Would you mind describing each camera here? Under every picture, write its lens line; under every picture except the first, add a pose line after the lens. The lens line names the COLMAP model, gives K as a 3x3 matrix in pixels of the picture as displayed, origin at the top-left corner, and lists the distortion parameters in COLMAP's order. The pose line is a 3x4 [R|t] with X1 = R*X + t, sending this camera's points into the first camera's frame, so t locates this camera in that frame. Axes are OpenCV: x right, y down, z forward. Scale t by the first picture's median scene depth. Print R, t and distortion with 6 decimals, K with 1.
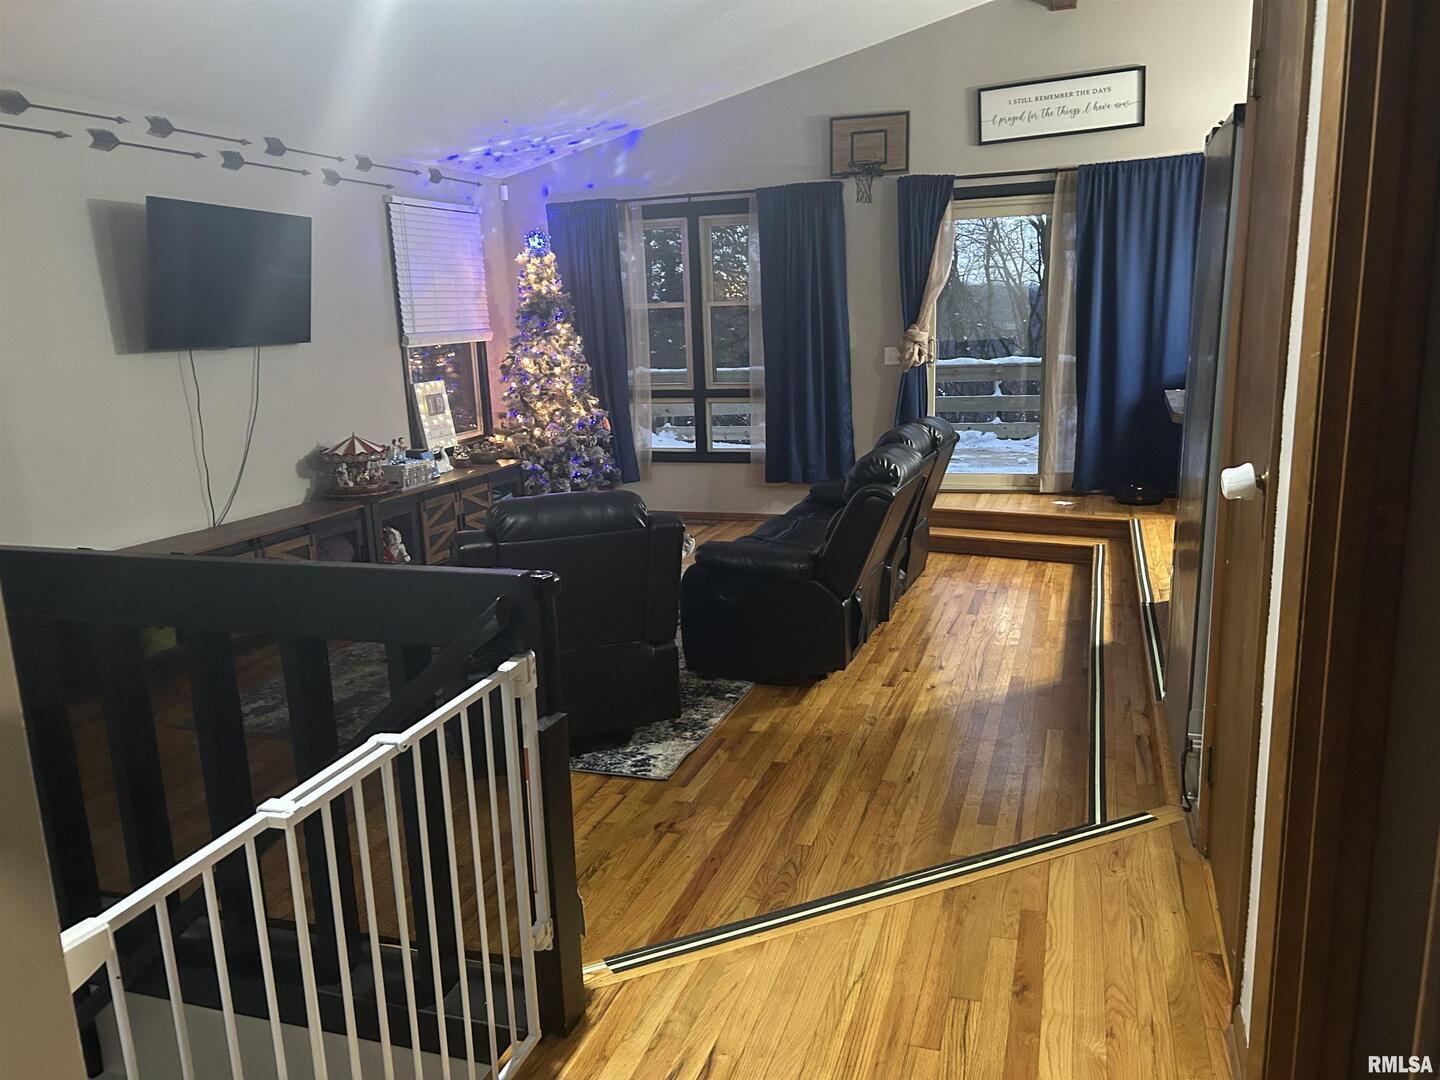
lens RADIAL K [[1082.8, 0, 714.9], [0, 1082.8, 543.2], [0, 0, 1]] dist [0.011070, -0.010268]
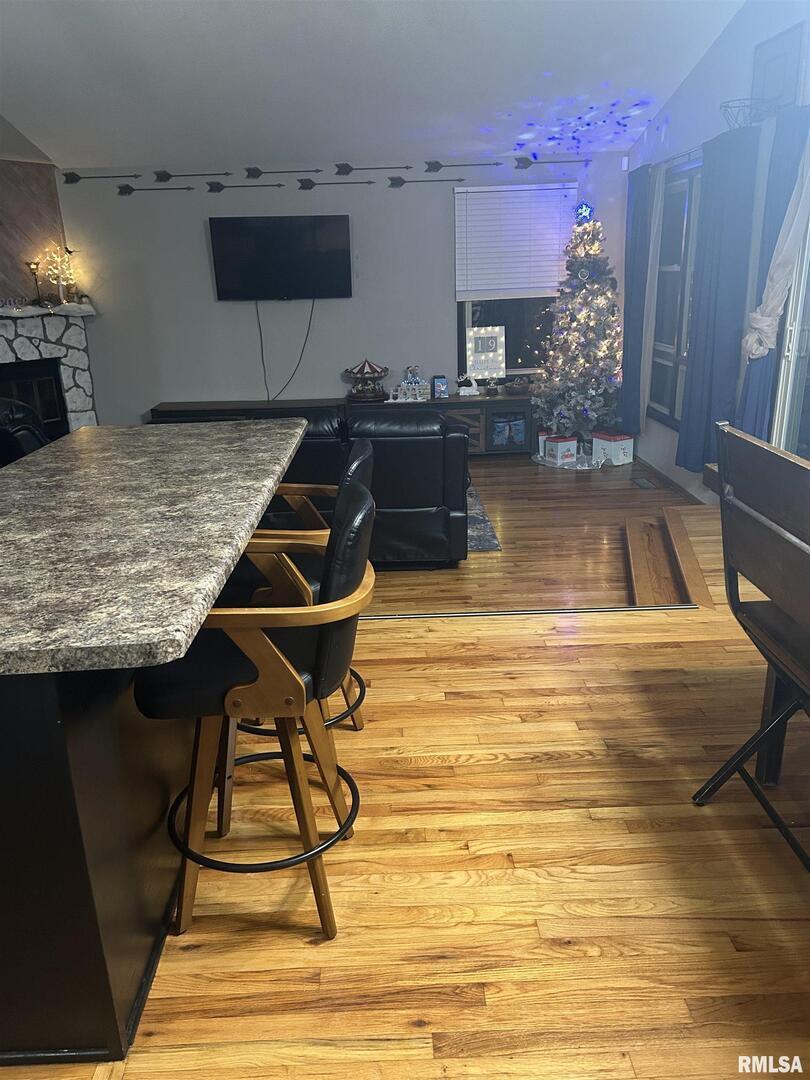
lens RADIAL K [[812.1, 0, 400.4], [0, 812.1, 545.2], [0, 0, 1]] dist [0.011070, -0.010268]
pose [[0.344729, 0.321187, -0.882043, 0.695088], [-0.176633, 0.945051, 0.275098, -0.154972], [0.921934, 0.060963, 0.382519, 0.540136]]
